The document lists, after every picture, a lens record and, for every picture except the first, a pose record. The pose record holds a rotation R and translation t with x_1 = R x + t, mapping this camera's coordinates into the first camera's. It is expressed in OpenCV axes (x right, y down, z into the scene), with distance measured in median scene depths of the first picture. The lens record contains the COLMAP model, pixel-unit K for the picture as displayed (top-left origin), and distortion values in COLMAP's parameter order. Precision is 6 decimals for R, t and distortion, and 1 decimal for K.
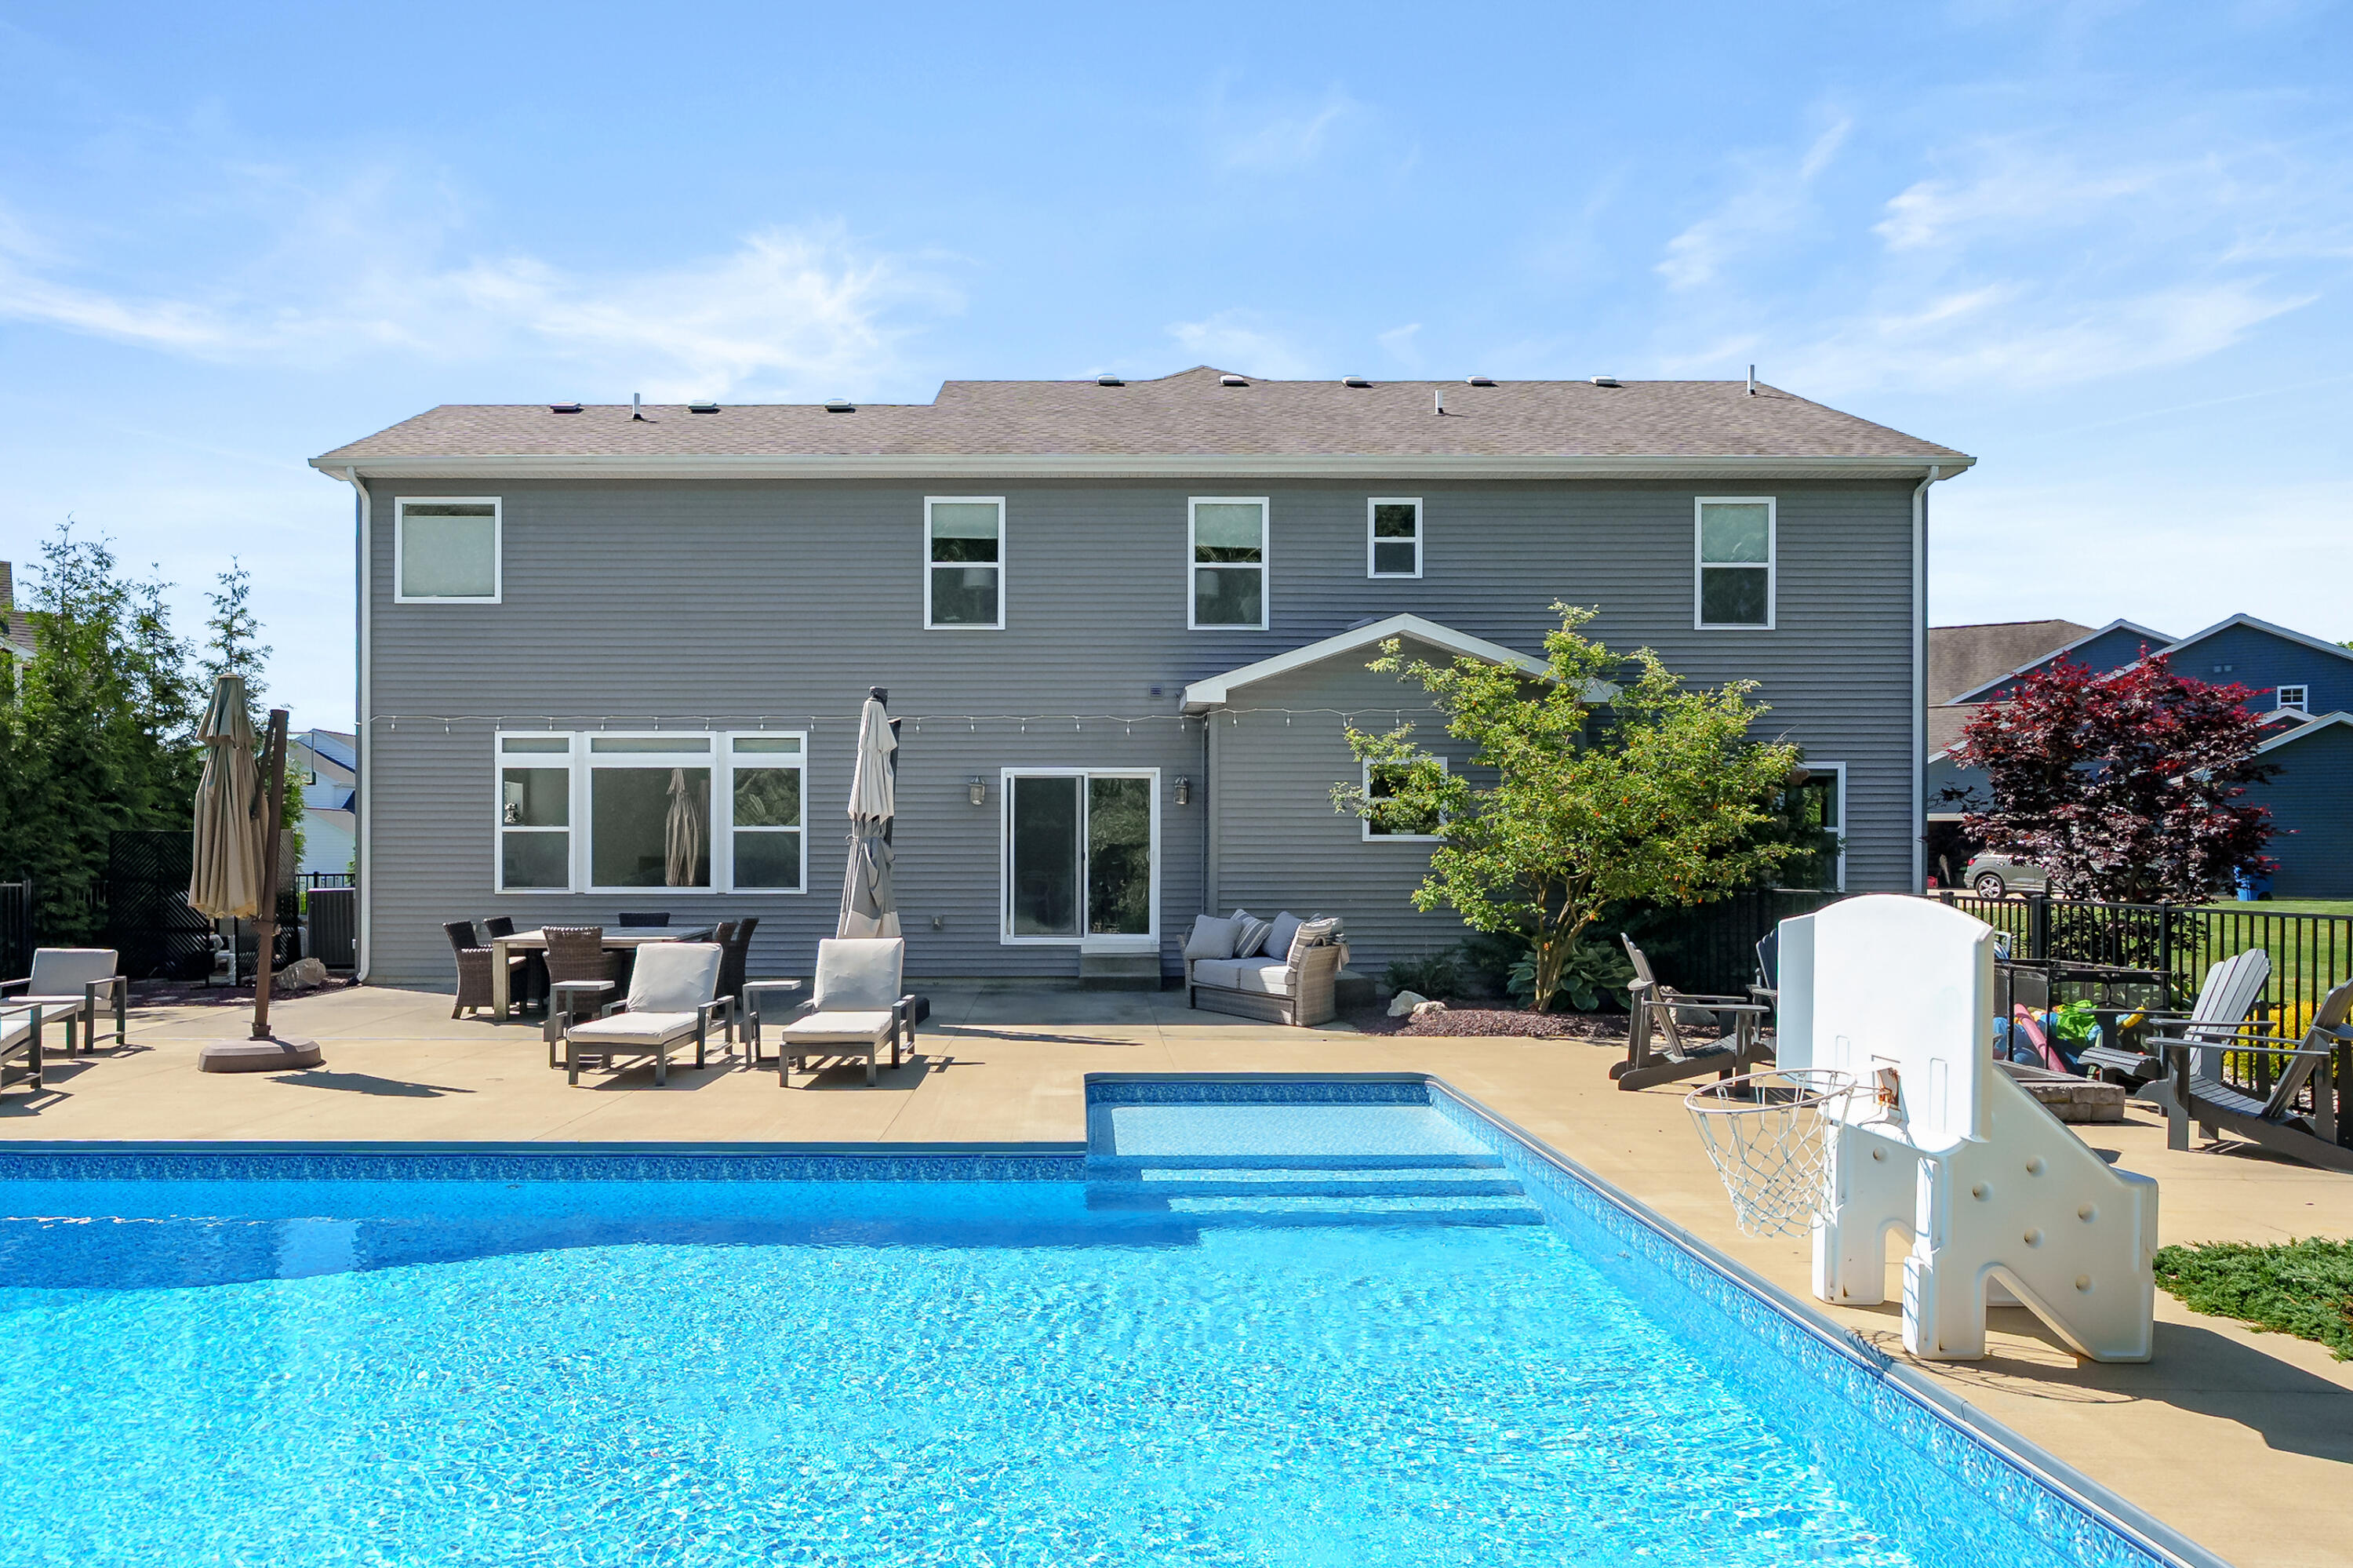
lens RADIAL K [[1278.4, 0, 1200.6], [0, 1278.4, 884.9], [0, 0, 1]] dist [-0.003447, -0.000814]
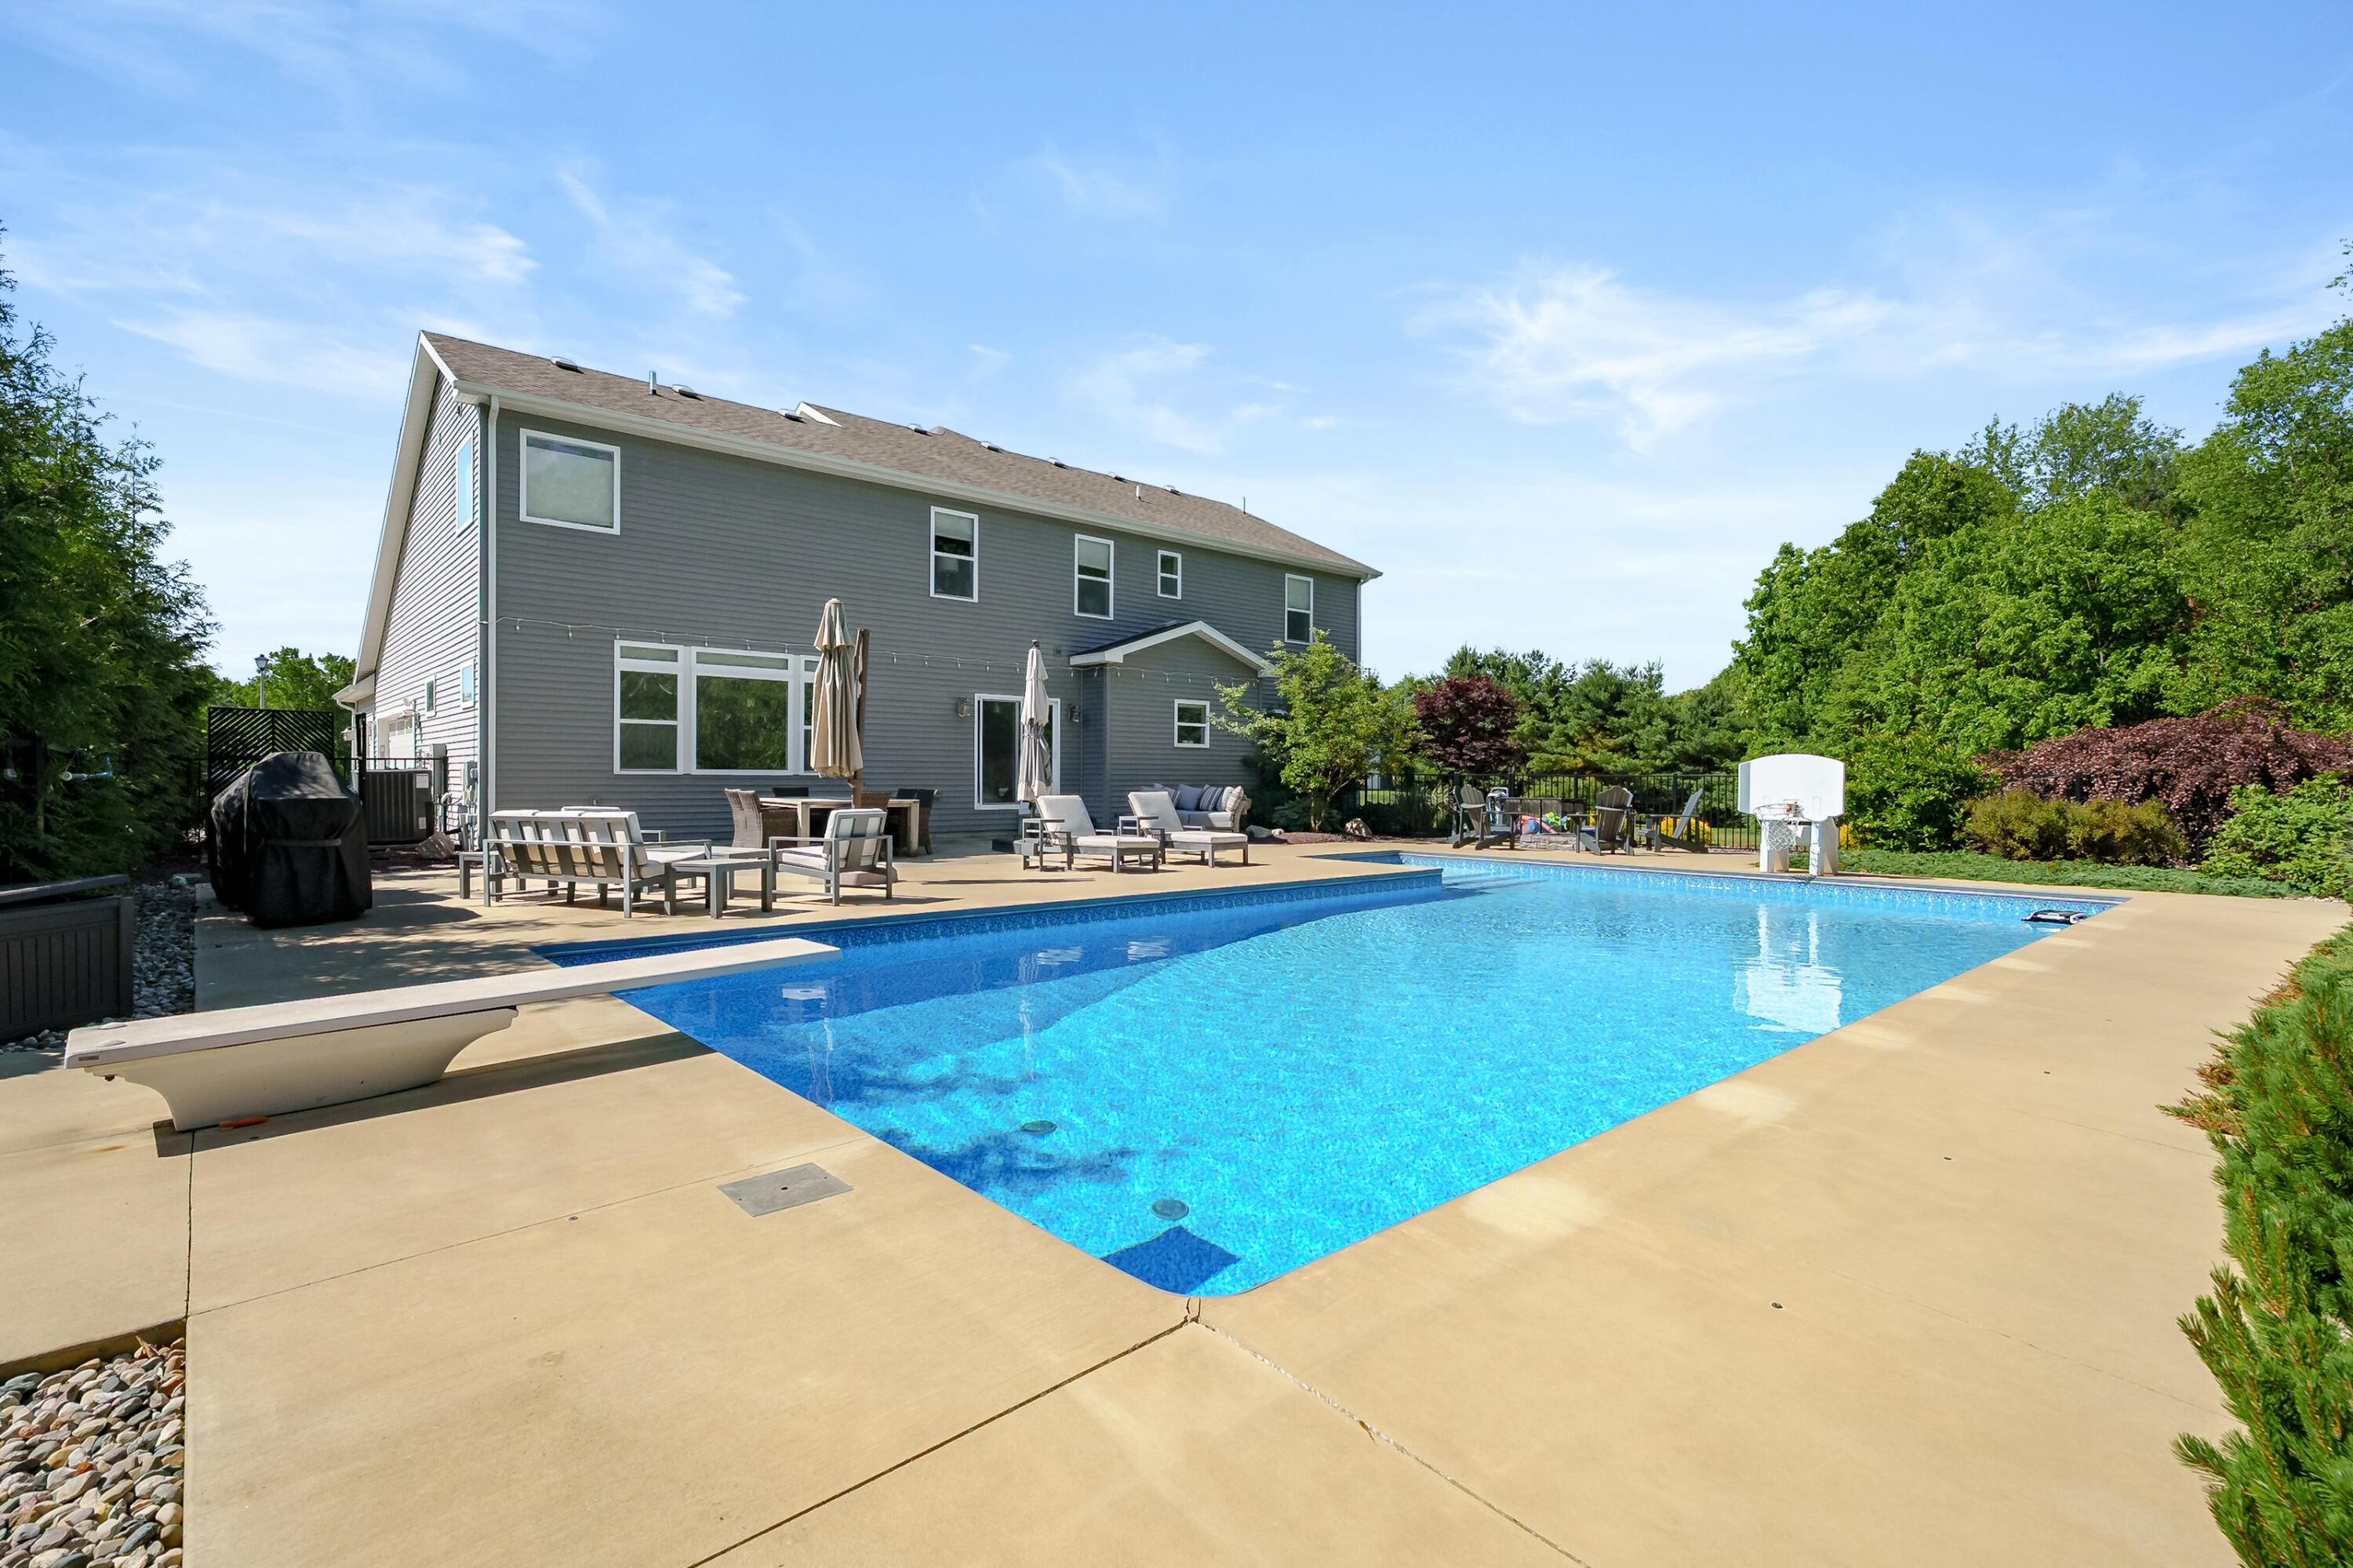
lens RADIAL K [[1035.7, 0, 1176.5], [0, 1035.7, 784.0], [0, 0, 1]] dist [-0.014760, 0.000296]
pose [[0.761080, 0.000881, 0.648657, -0.772638], [-0.000658, 1.000000, -0.000587, 0.016465], [-0.648658, 0.000020, 0.761080, -0.088340]]
